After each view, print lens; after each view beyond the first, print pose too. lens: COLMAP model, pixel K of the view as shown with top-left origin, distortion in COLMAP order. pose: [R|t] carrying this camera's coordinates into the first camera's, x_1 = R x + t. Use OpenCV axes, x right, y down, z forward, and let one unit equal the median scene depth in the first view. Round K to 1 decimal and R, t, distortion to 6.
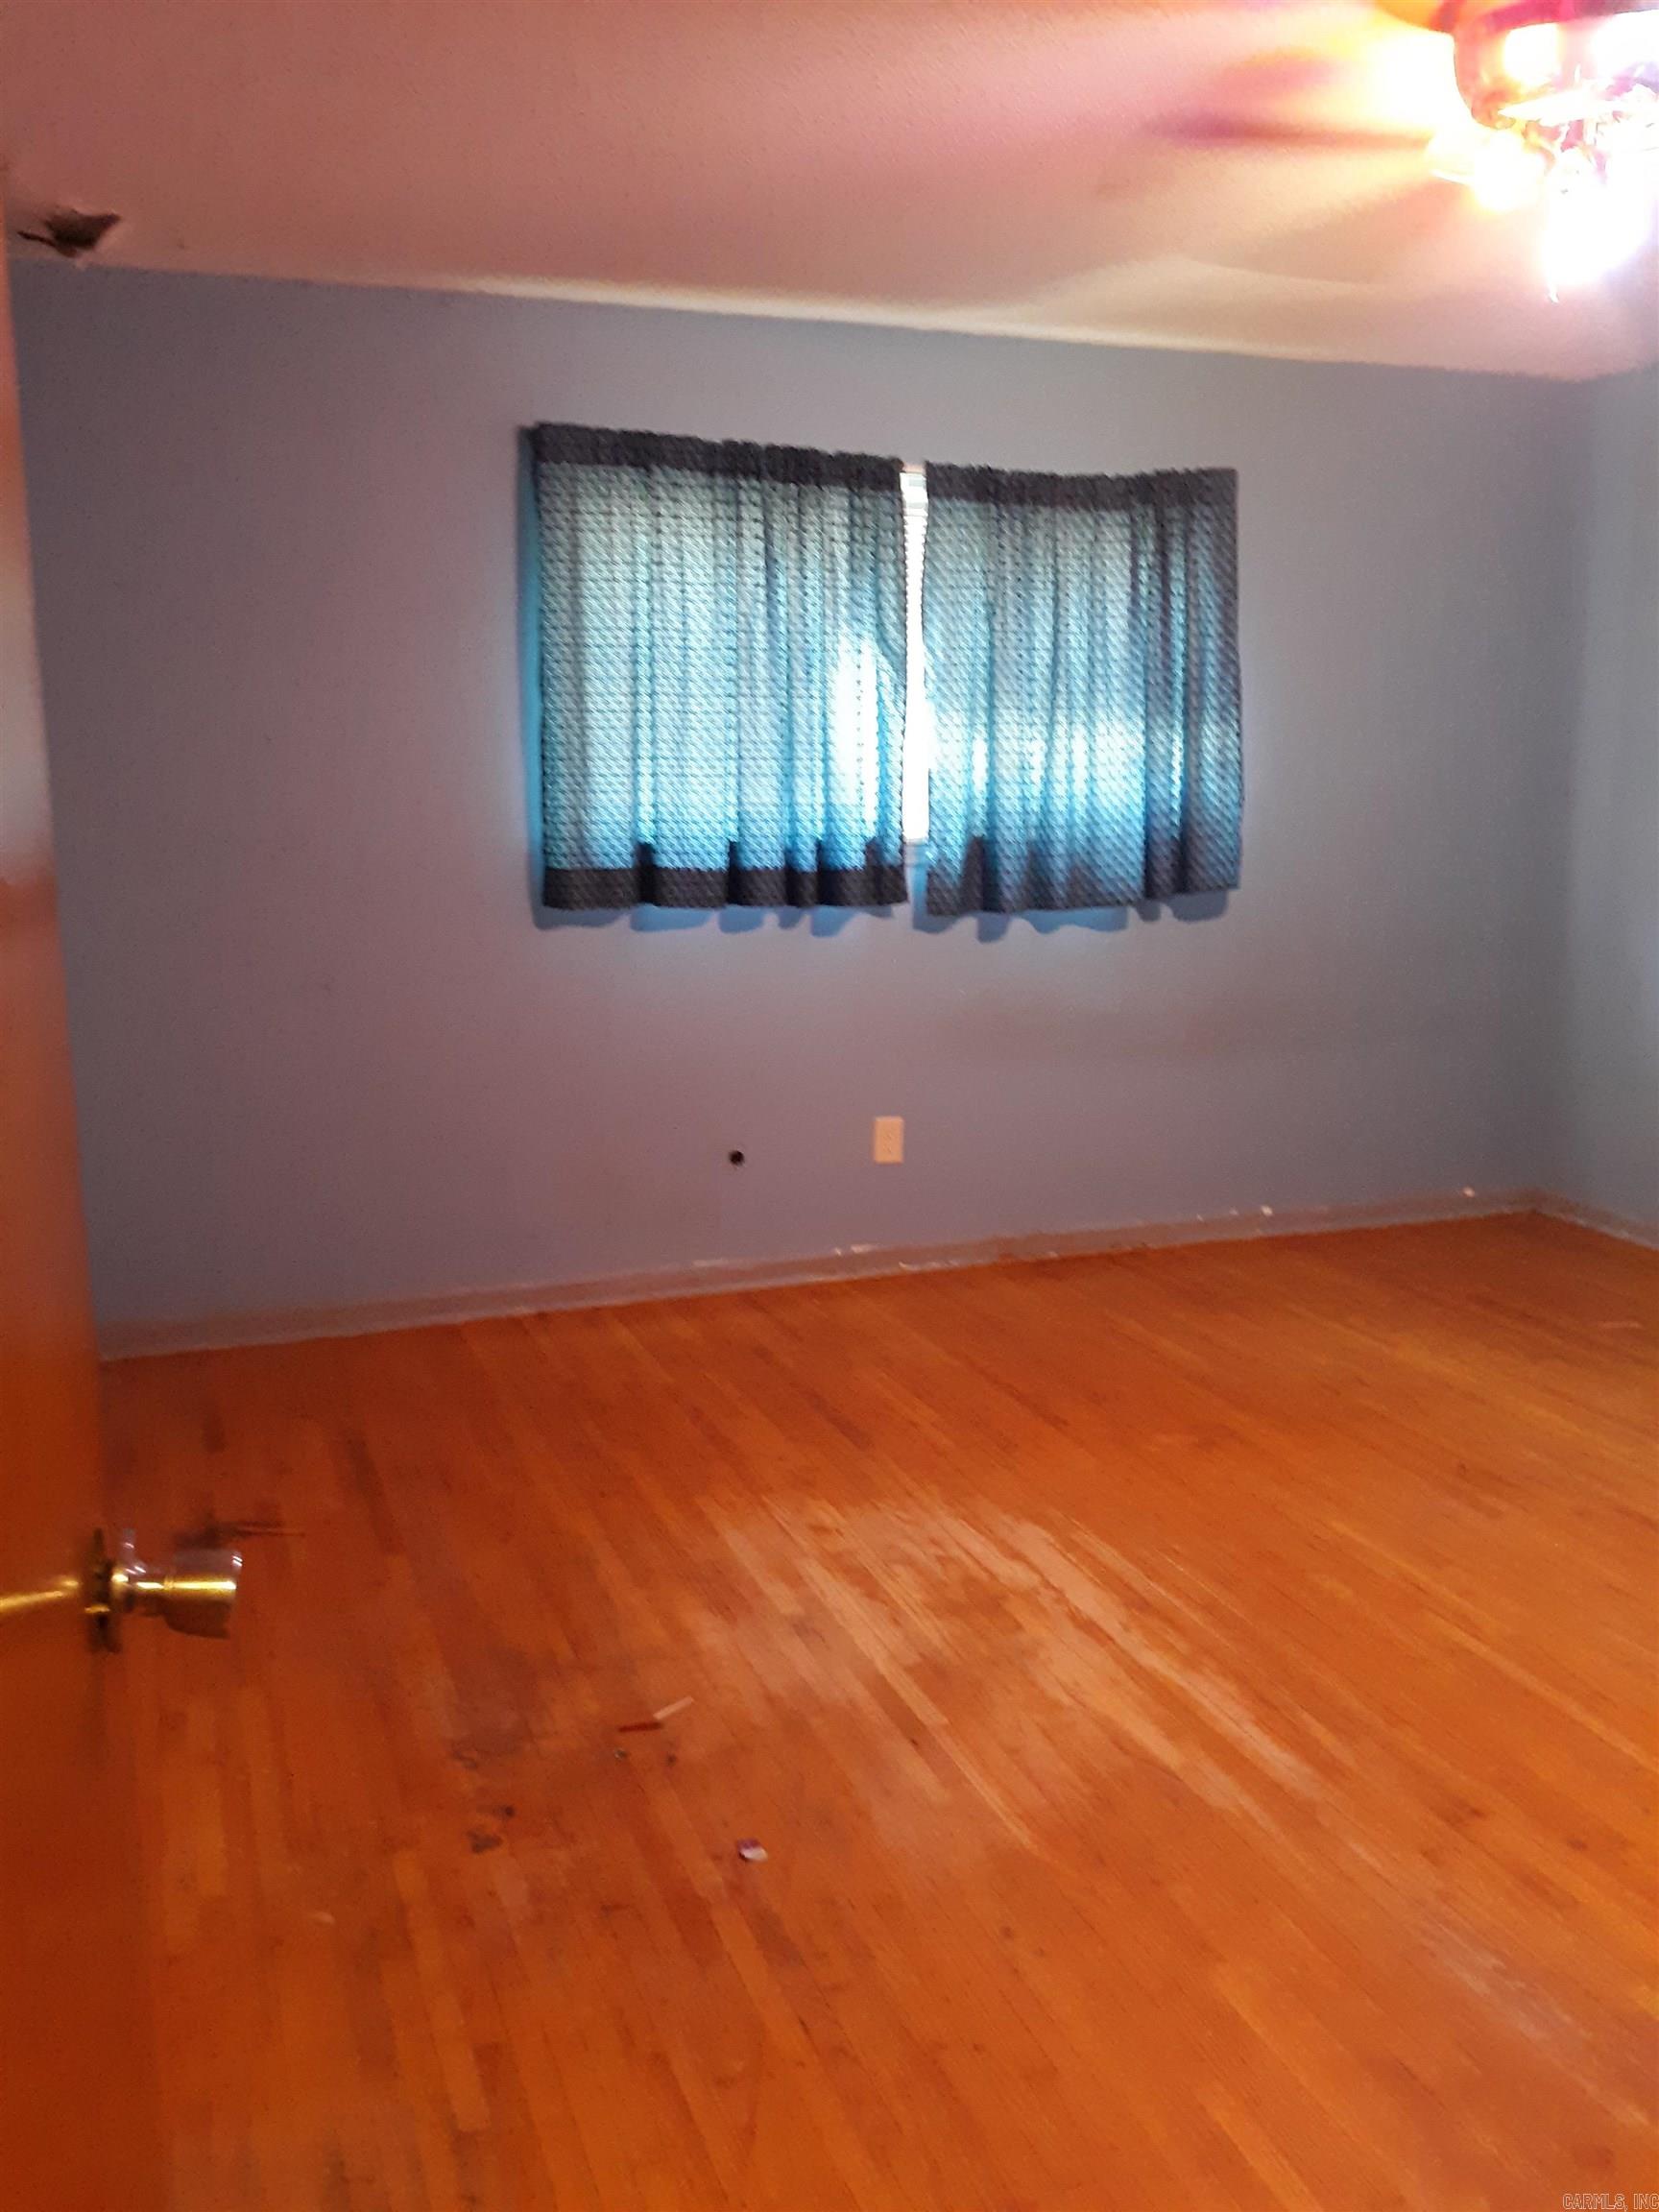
lens RADIAL K [[1859.3, 0, 829.5], [0, 1859.3, 1106.0], [0, 0, 1]] dist [-0.004101, -0.005055]
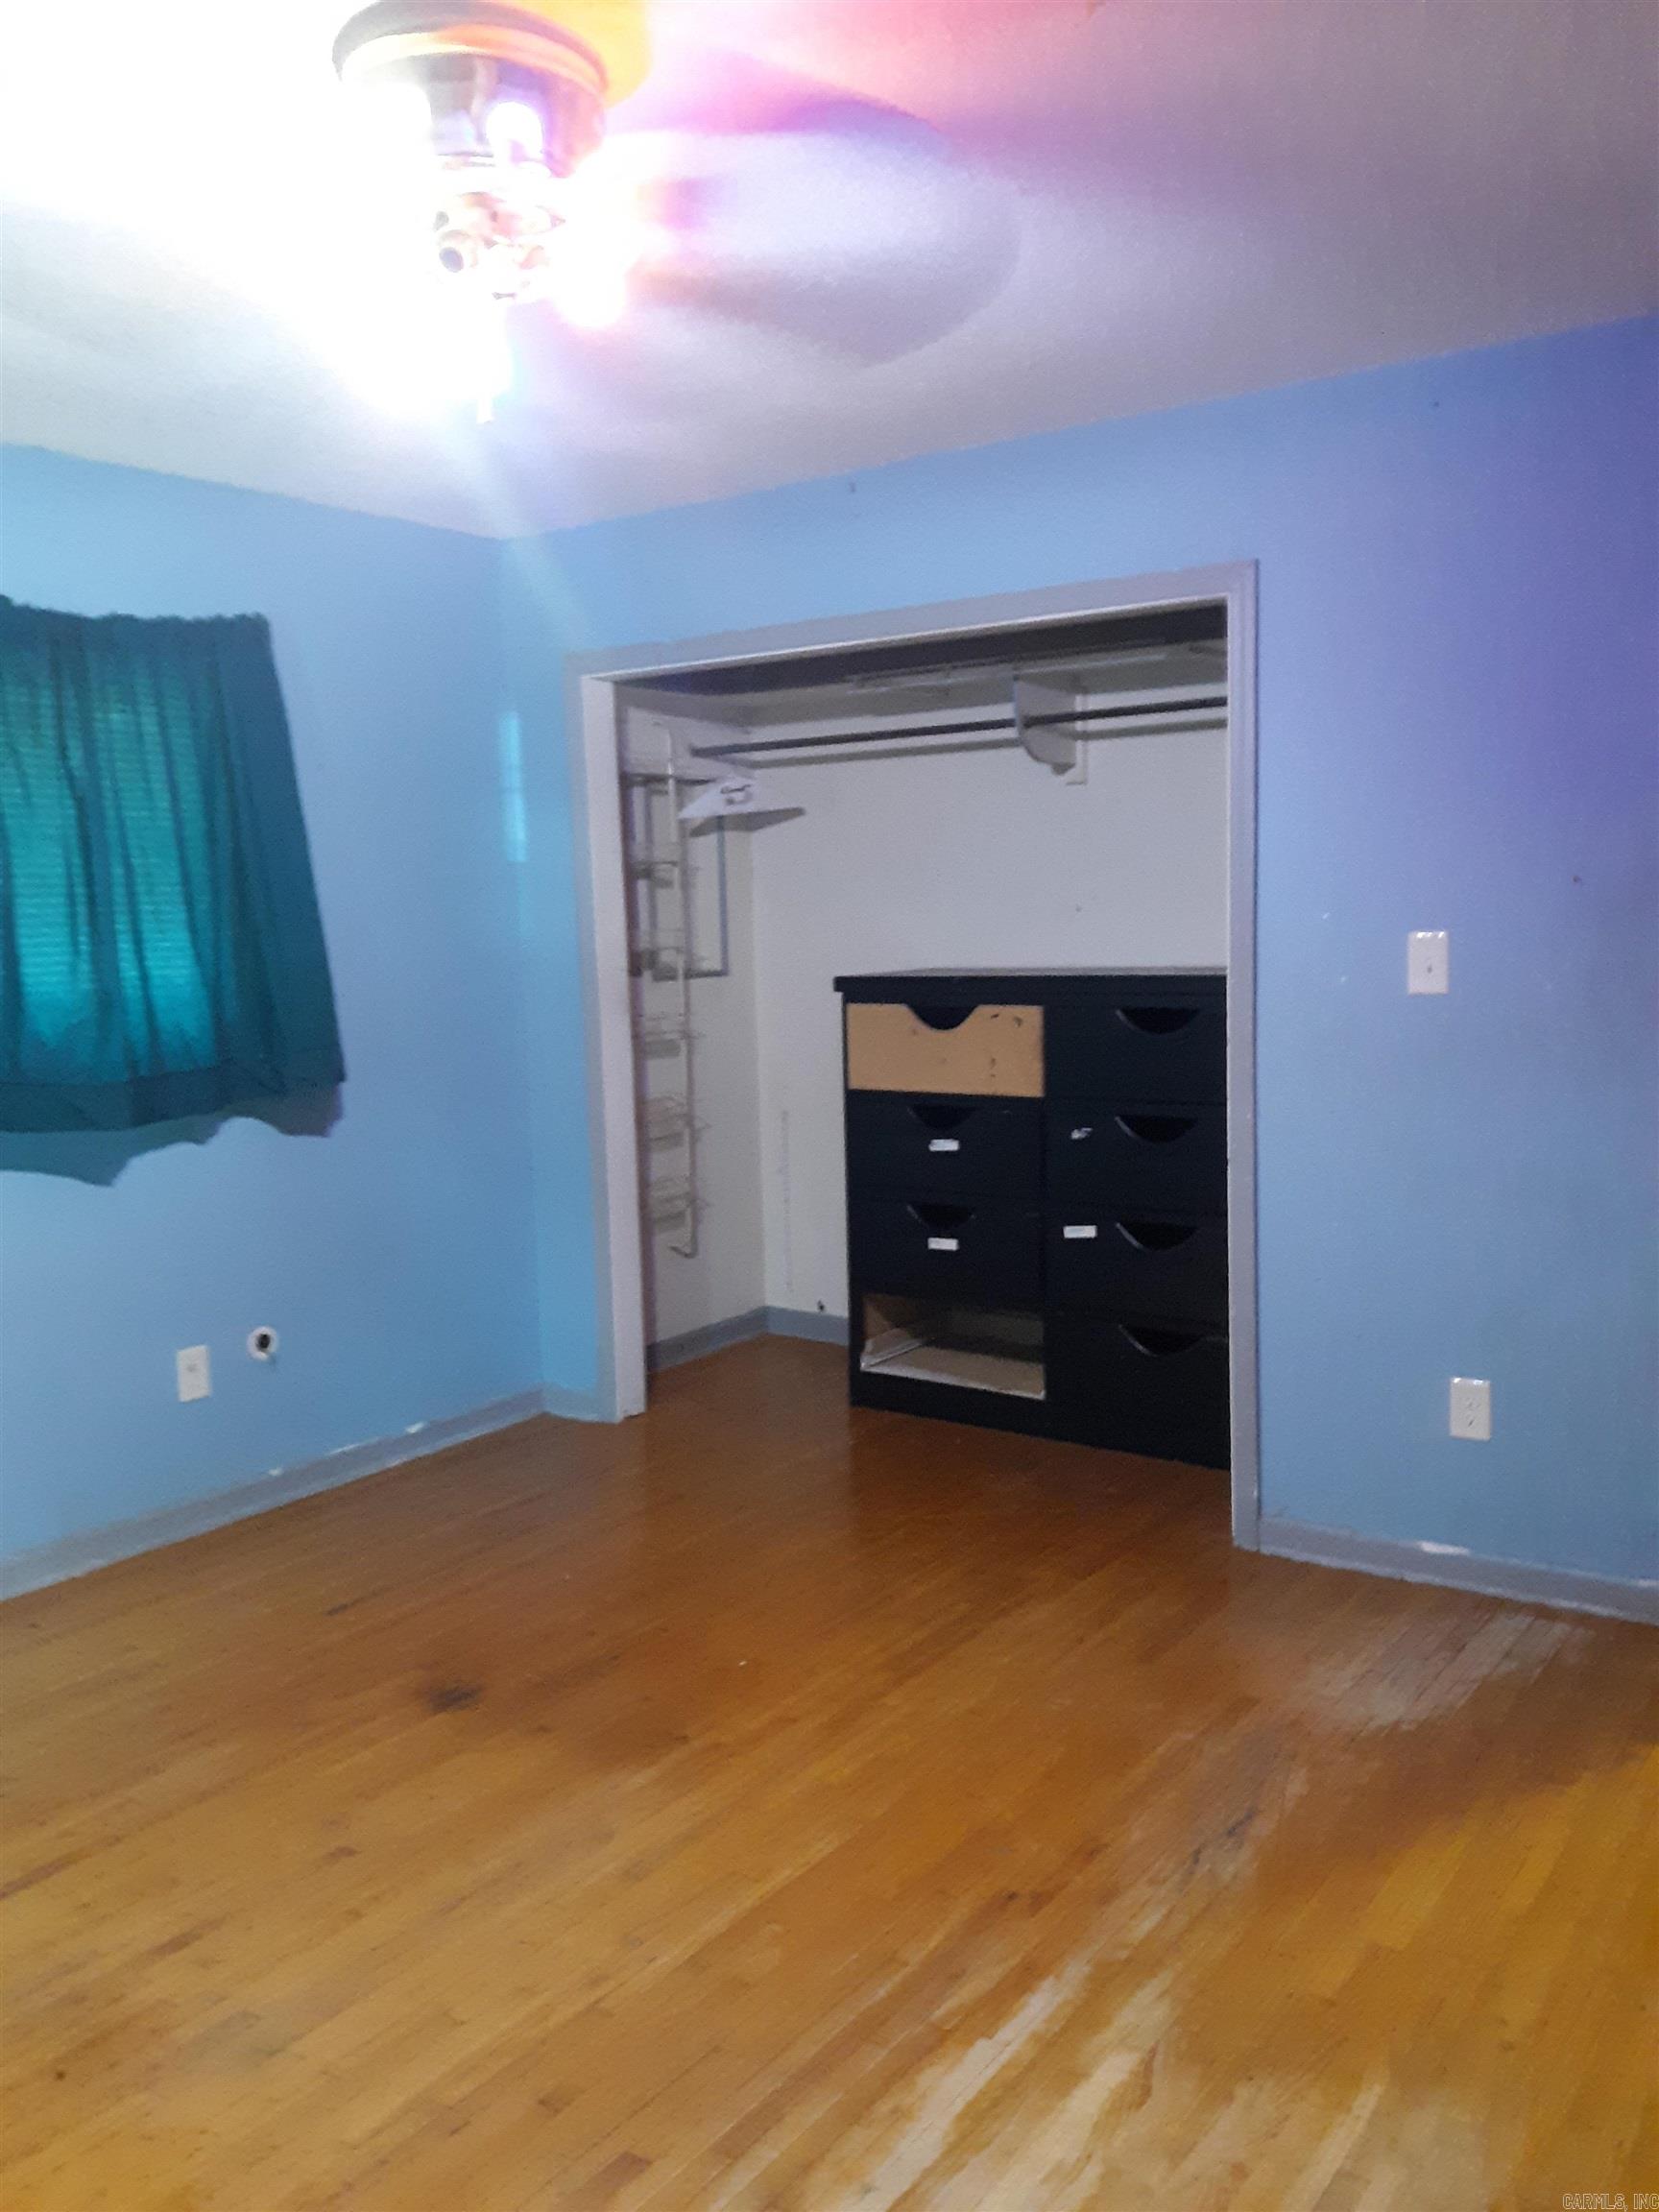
lens RADIAL K [[1859.3, 0, 829.5], [0, 1859.3, 1106.0], [0, 0, 1]] dist [-0.004101, -0.005055]
pose [[-0.570655, -0.061595, 0.818876, -0.424980], [0.178428, 0.964059, 0.196858, -0.279471], [-0.801571, 0.258449, -0.539155, 1.454769]]
